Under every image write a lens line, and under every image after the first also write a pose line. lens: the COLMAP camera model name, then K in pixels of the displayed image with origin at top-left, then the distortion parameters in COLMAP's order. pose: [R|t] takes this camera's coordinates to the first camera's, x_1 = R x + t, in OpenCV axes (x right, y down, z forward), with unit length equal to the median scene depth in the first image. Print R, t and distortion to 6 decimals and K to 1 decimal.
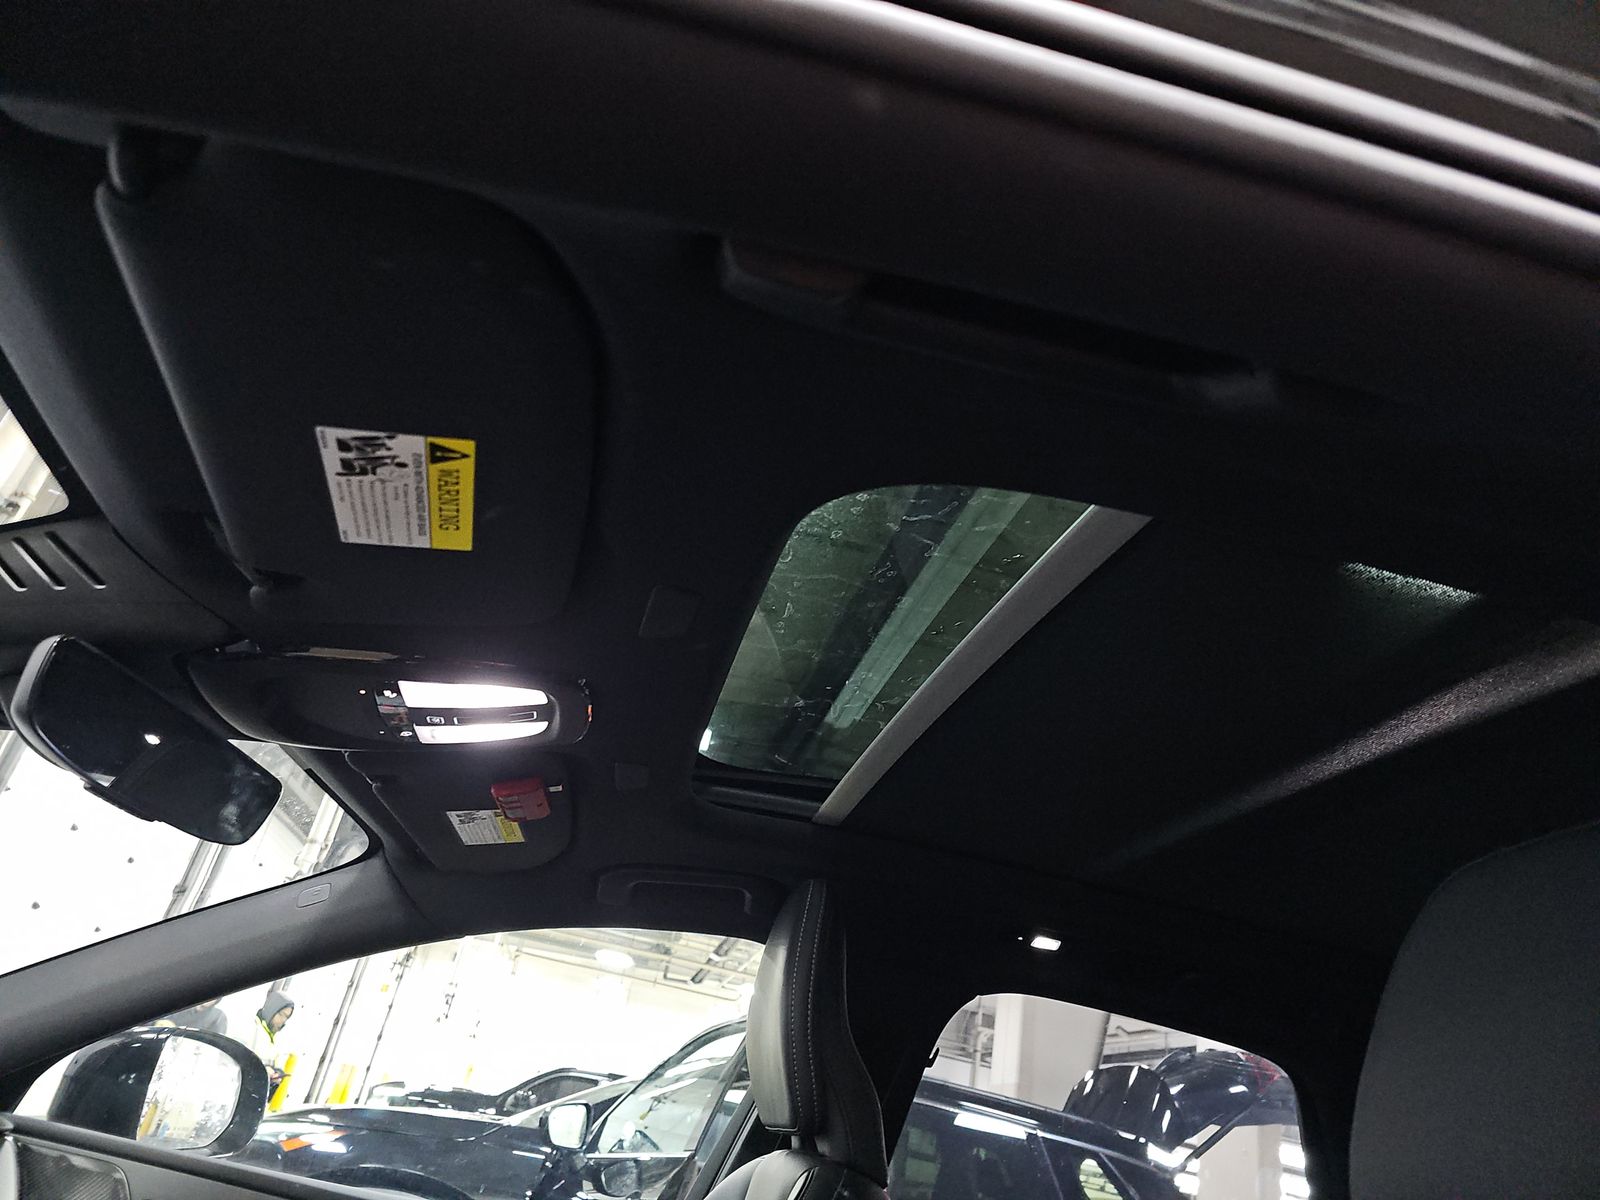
lens RADIAL K [[1041.0, 0, 833.0], [0, 1041.0, 606.3], [0, 0, 1]] dist [0.052596, -0.055747]
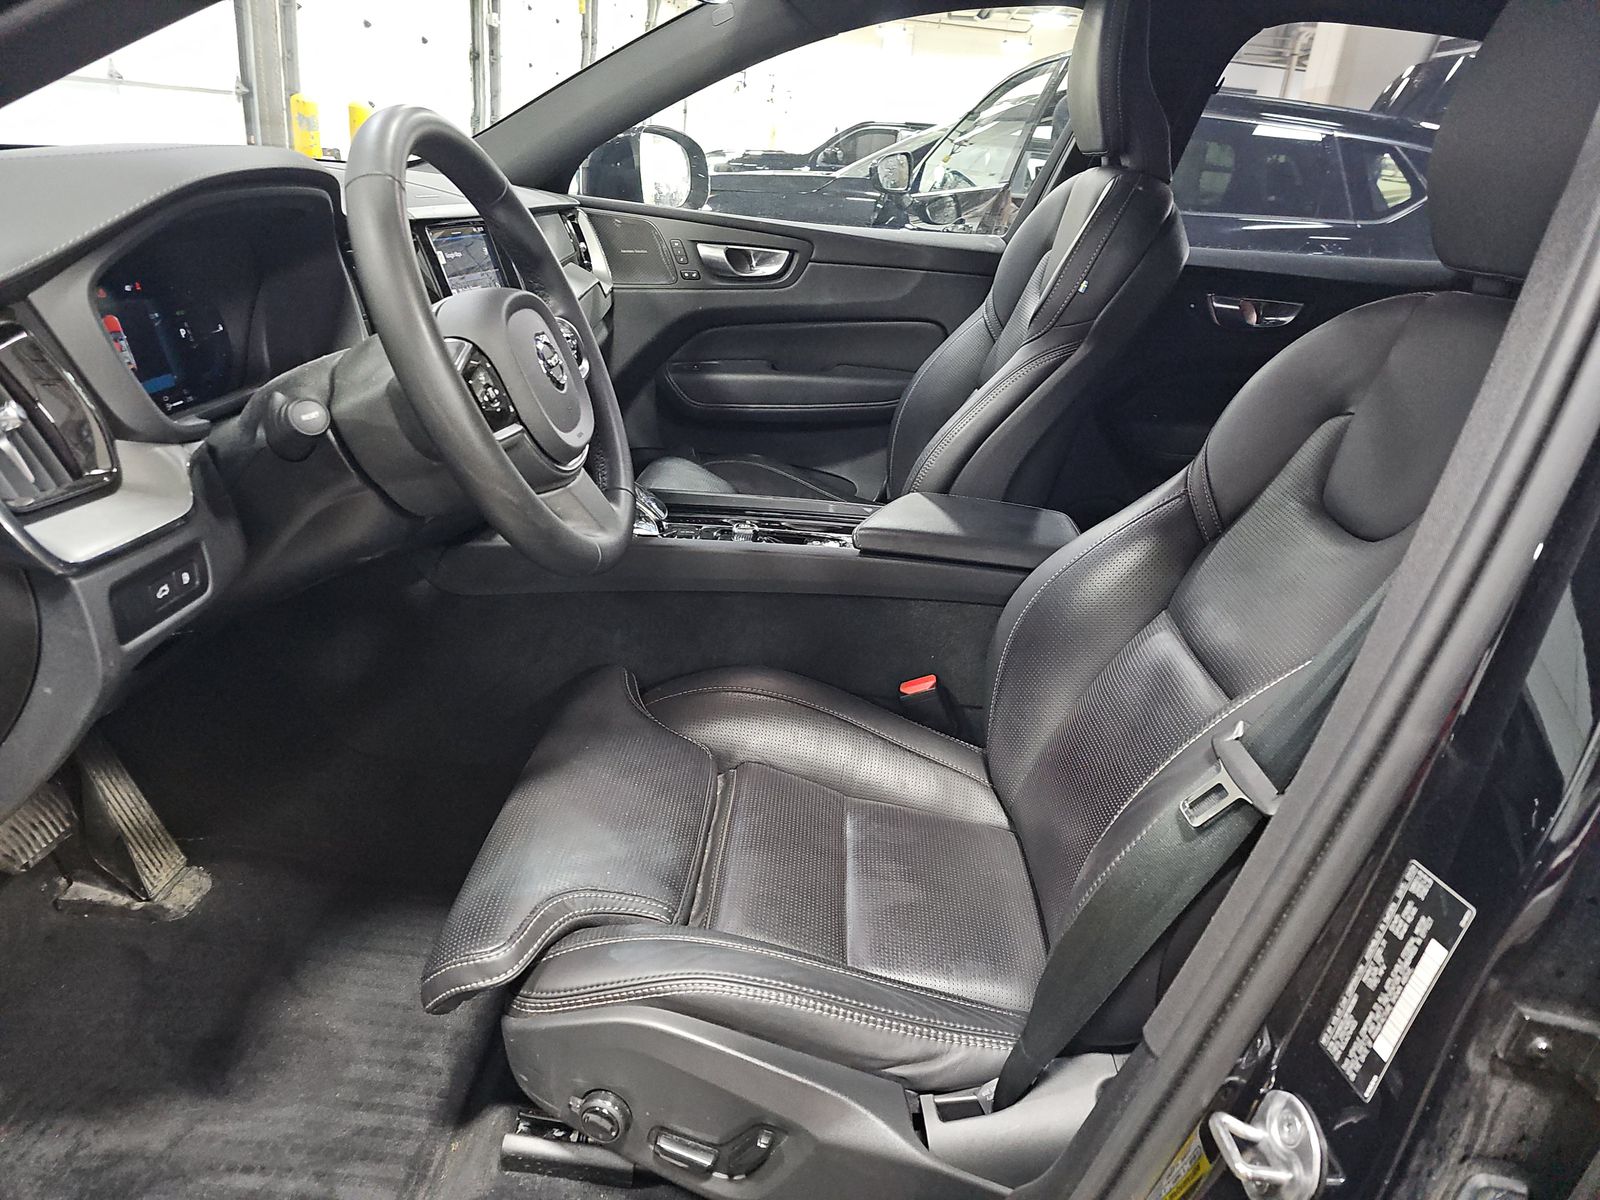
lens RADIAL K [[1041.0, 0, 833.0], [0, 1041.0, 606.3], [0, 0, 1]] dist [0.052596, -0.055747]
pose [[0.963688, 0.013778, -0.266674, -0.000742], [0.192507, 0.656248, 0.729575, -0.049061], [0.185057, -0.754419, 0.629766, -0.101300]]
